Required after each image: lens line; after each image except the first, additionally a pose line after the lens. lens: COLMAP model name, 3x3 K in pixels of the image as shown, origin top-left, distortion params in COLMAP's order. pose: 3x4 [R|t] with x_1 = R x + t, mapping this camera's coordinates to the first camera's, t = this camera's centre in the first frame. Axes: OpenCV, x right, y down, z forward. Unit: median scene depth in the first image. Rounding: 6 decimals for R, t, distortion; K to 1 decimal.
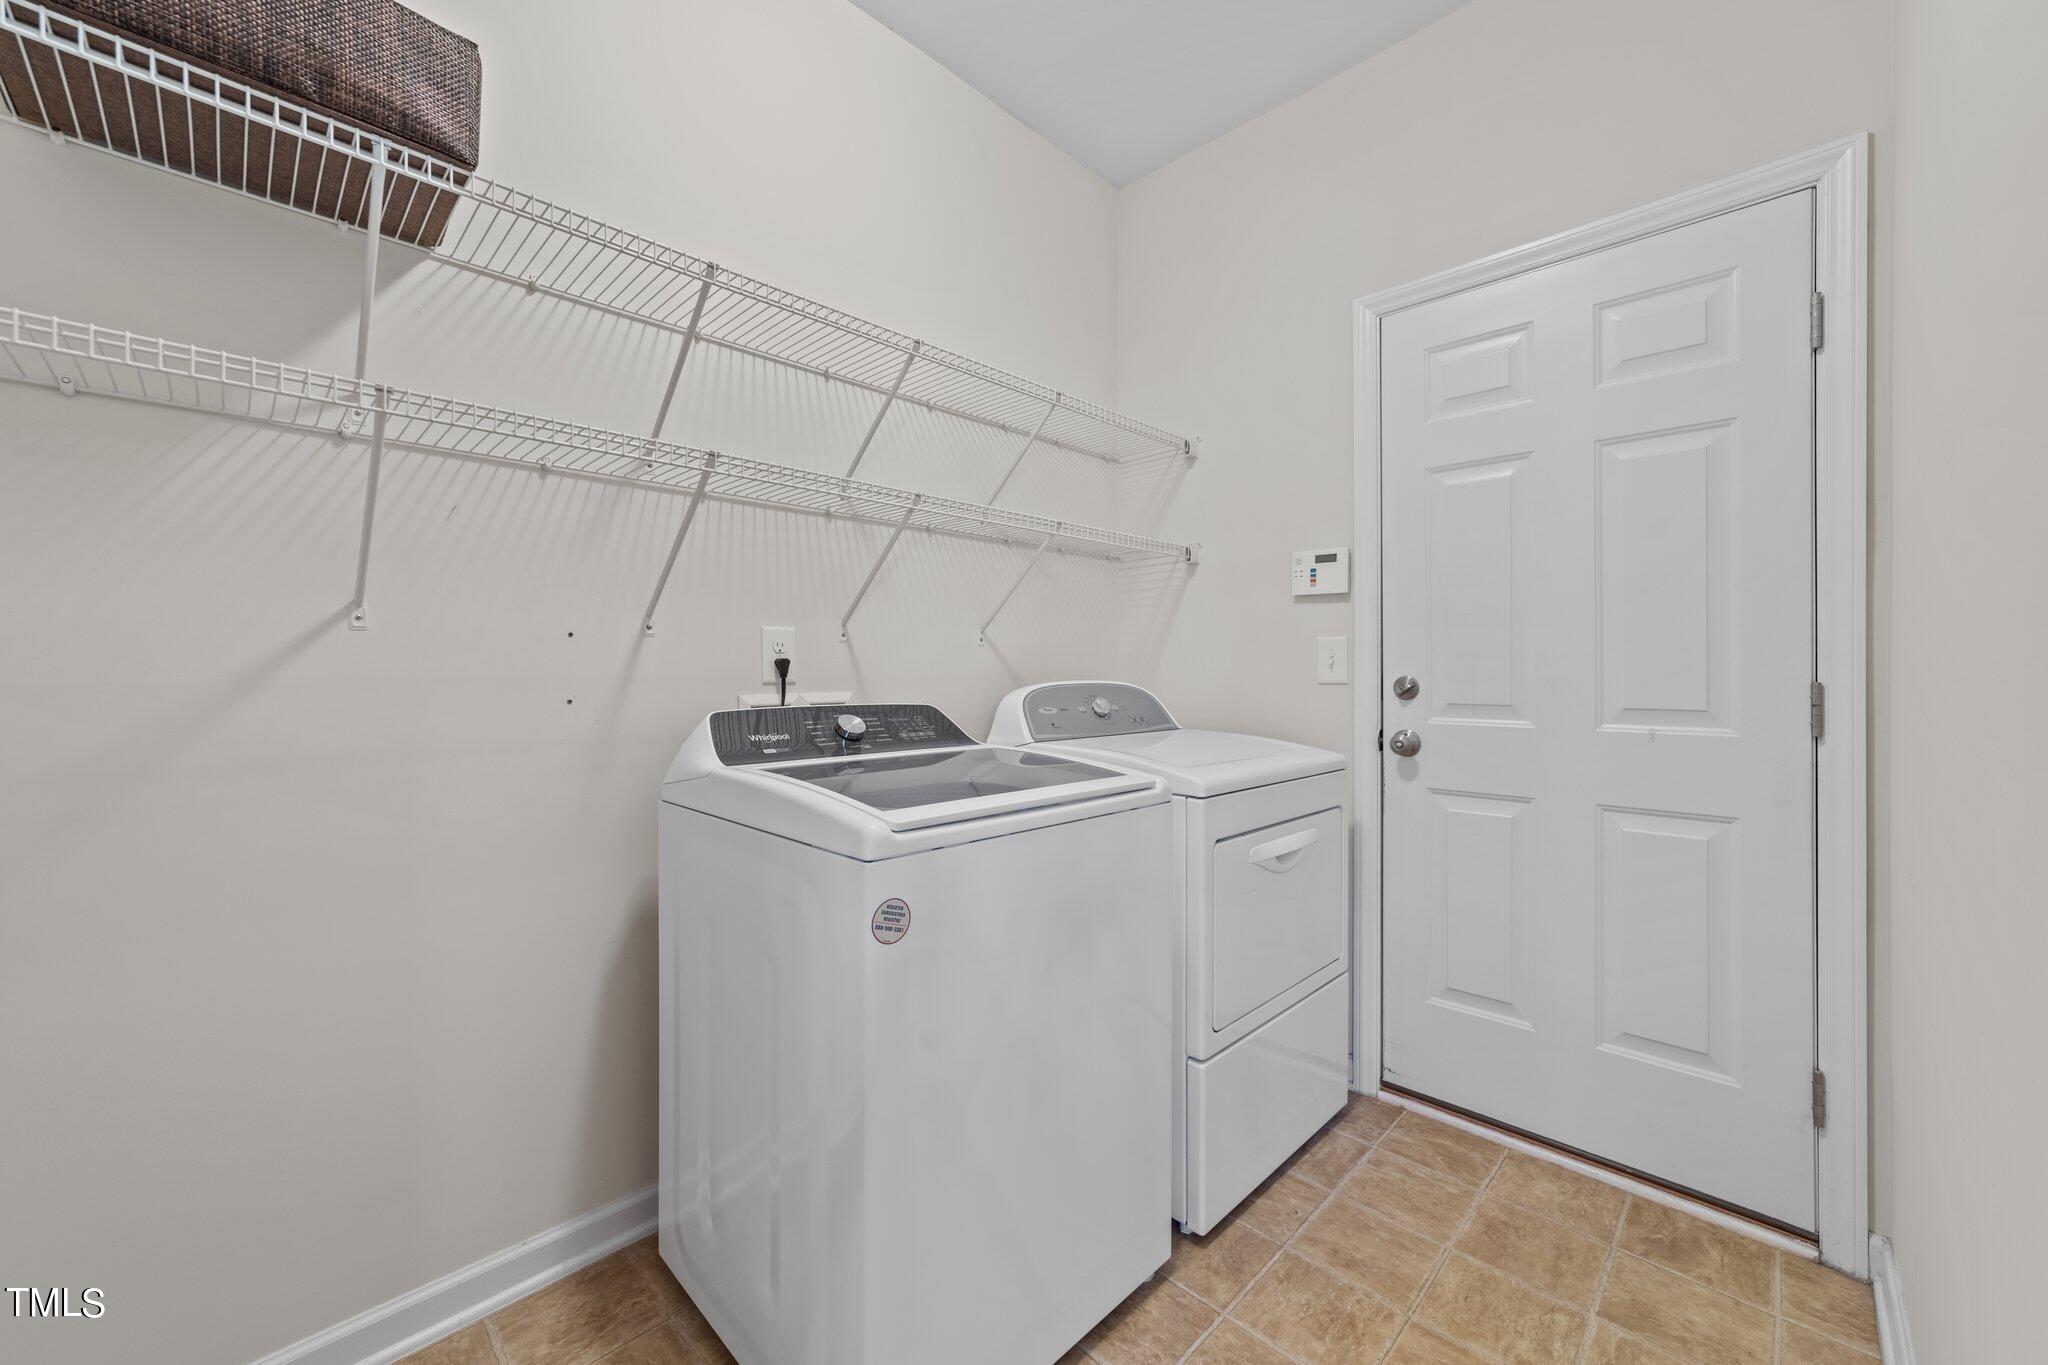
lens RADIAL K [[786.3, 0, 1014.1], [0, 786.3, 681.5], [0, 0, 1]] dist [-0.019151, 0.009651]
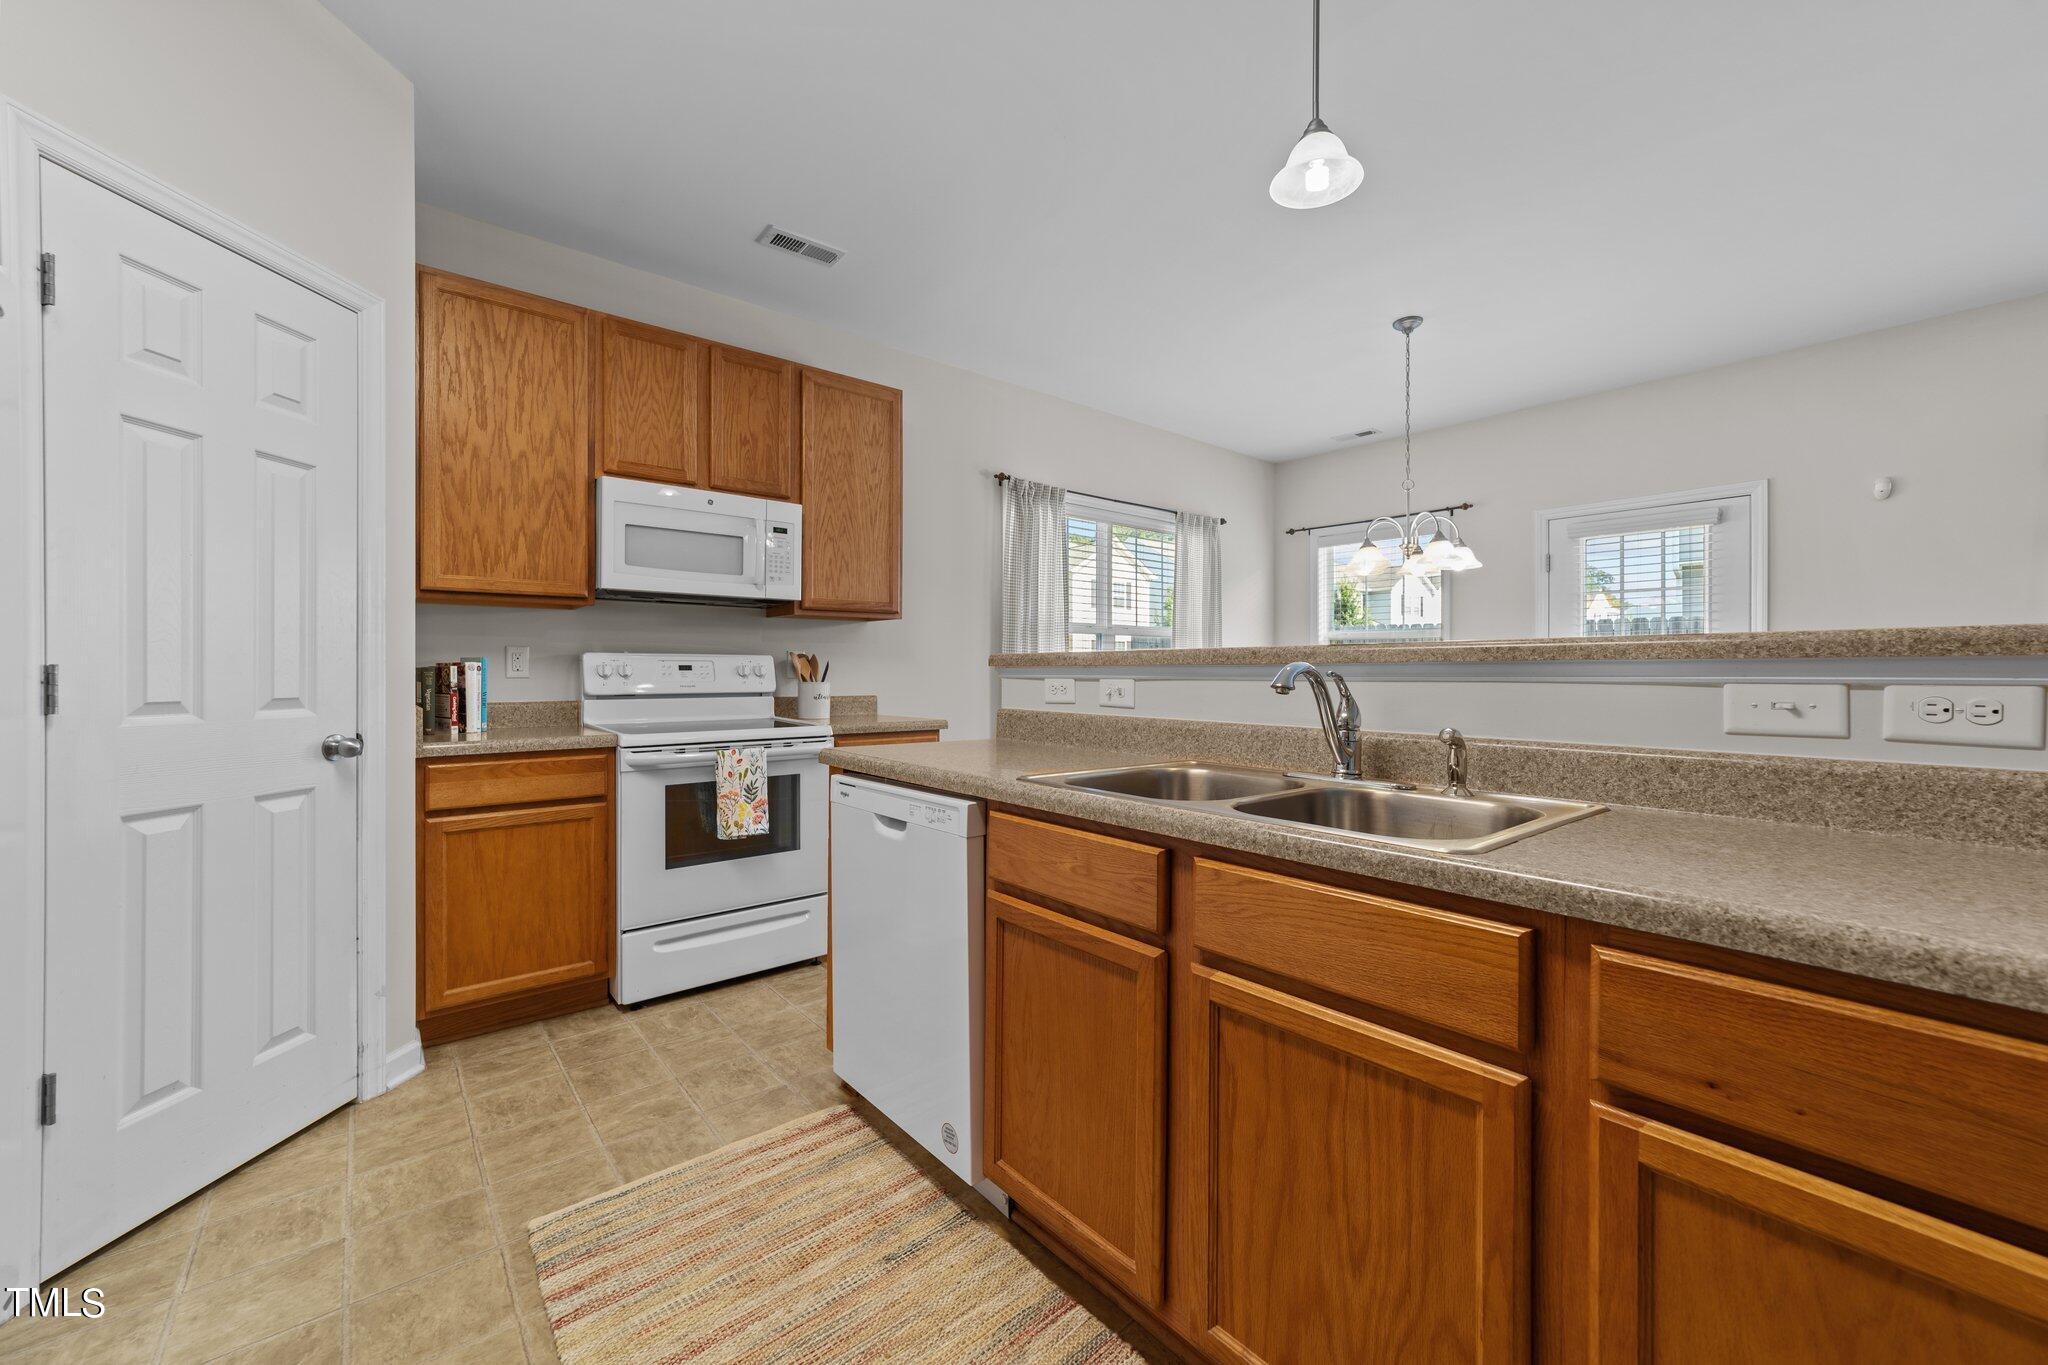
lens RADIAL K [[790.6, 0, 1014.7], [0, 790.6, 670.3], [0, 0, 1]] dist [-0.019563, 0.010002]
pose [[-0.083171, 0.003340, -0.996530, 1.617384], [-0.007160, 0.999967, 0.003949, -0.017687], [0.996510, 0.007463, -0.083145, 1.851655]]
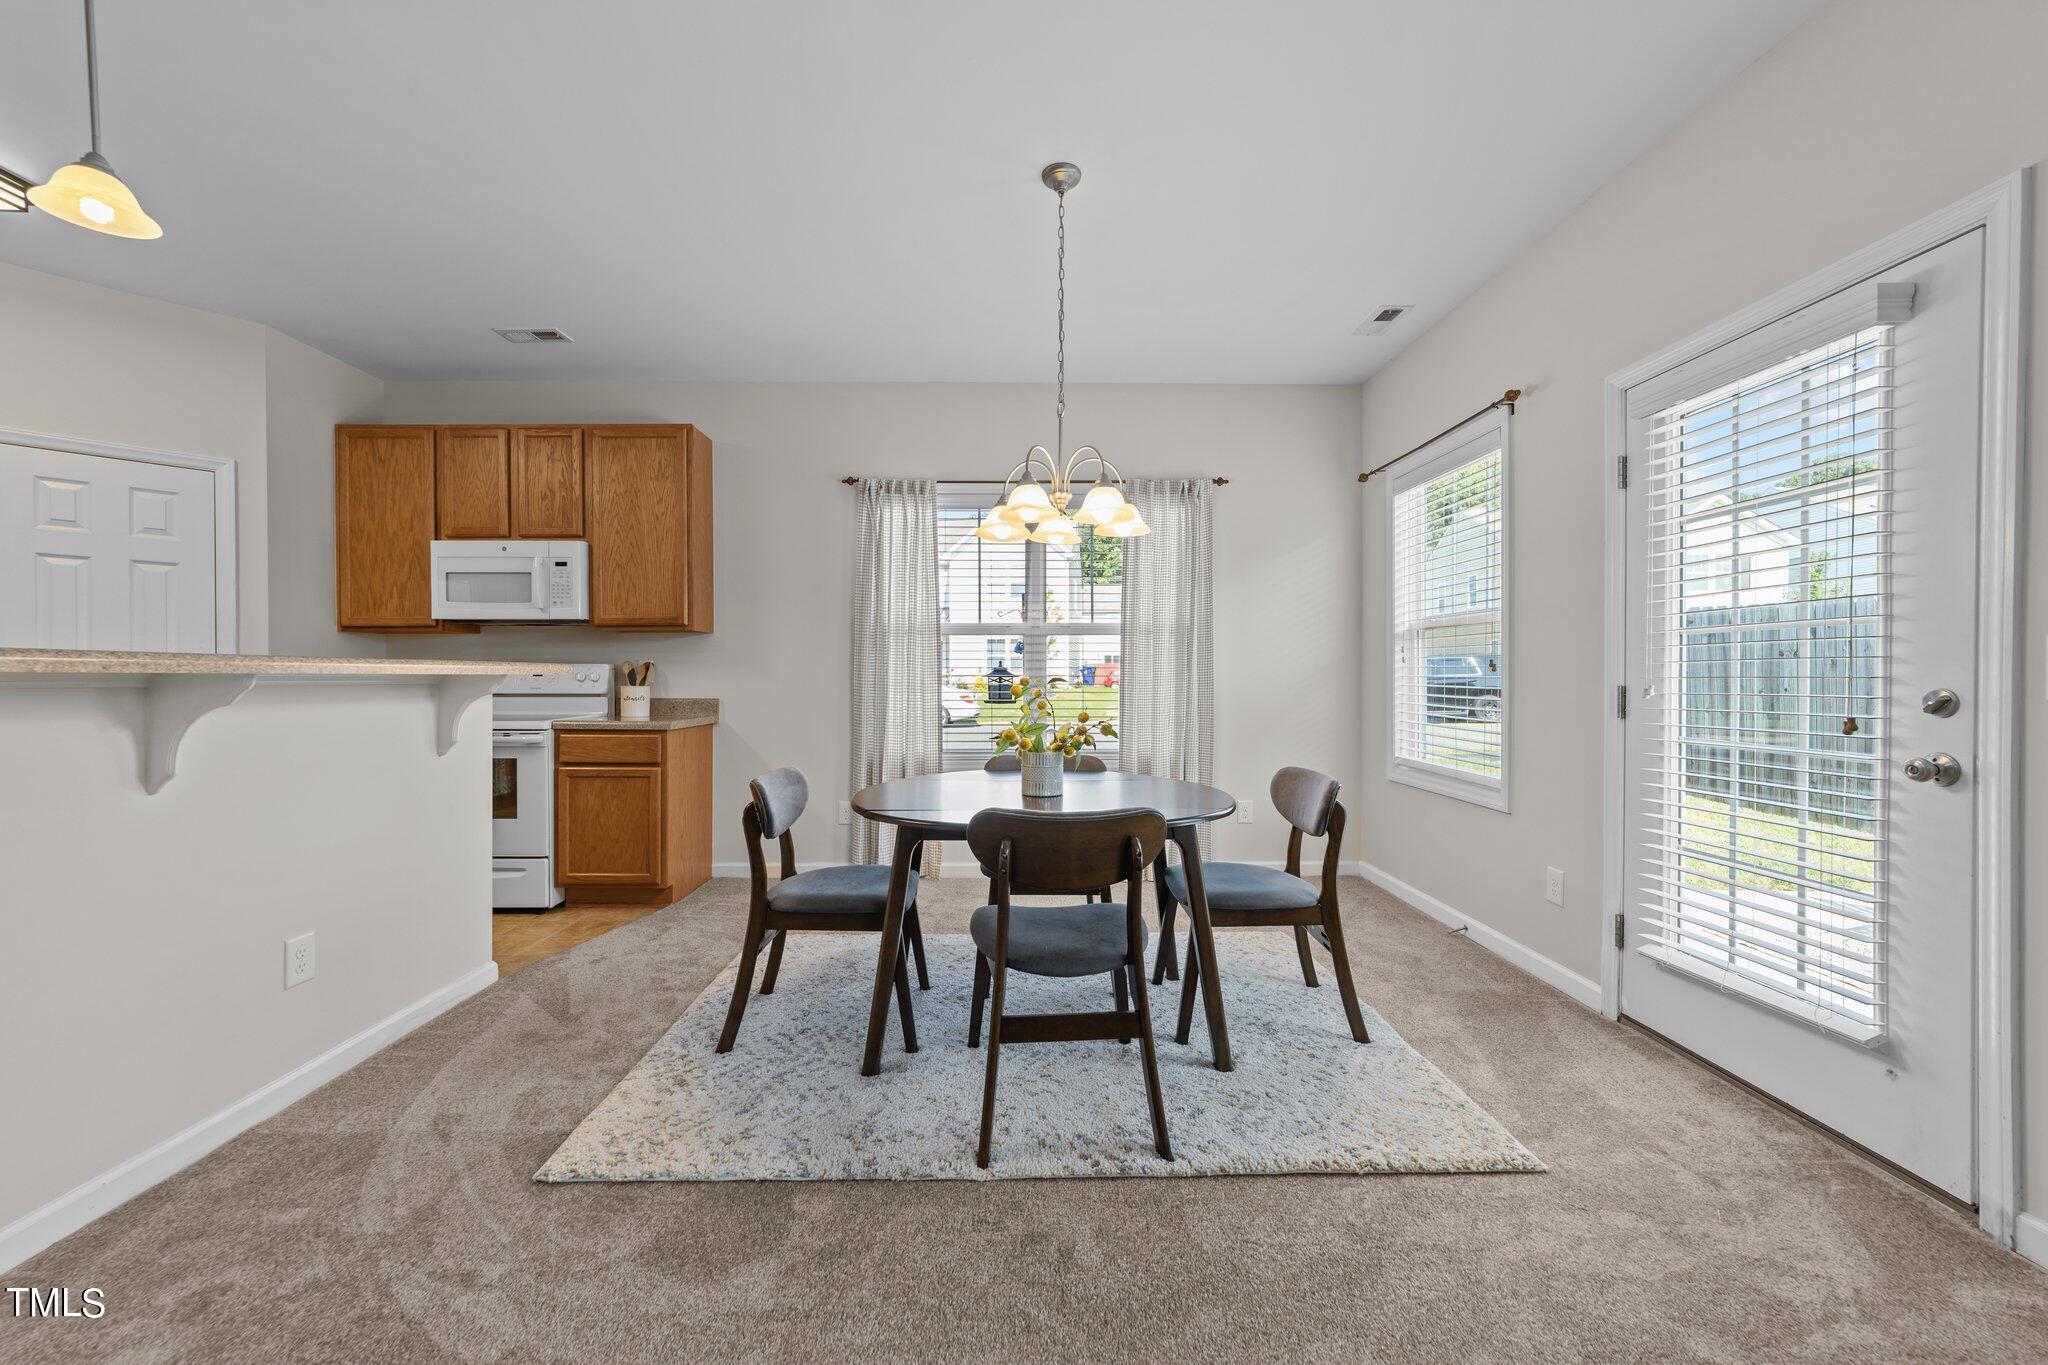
lens RADIAL K [[786.3, 0, 1014.1], [0, 786.3, 681.5], [0, 0, 1]] dist [-0.019151, 0.009651]
pose [[-0.698065, 0.008293, -0.715986, 0.386464], [-0.002292, 0.999902, 0.013816, -0.026997], [0.716030, 0.011286, -0.697978, 3.940728]]
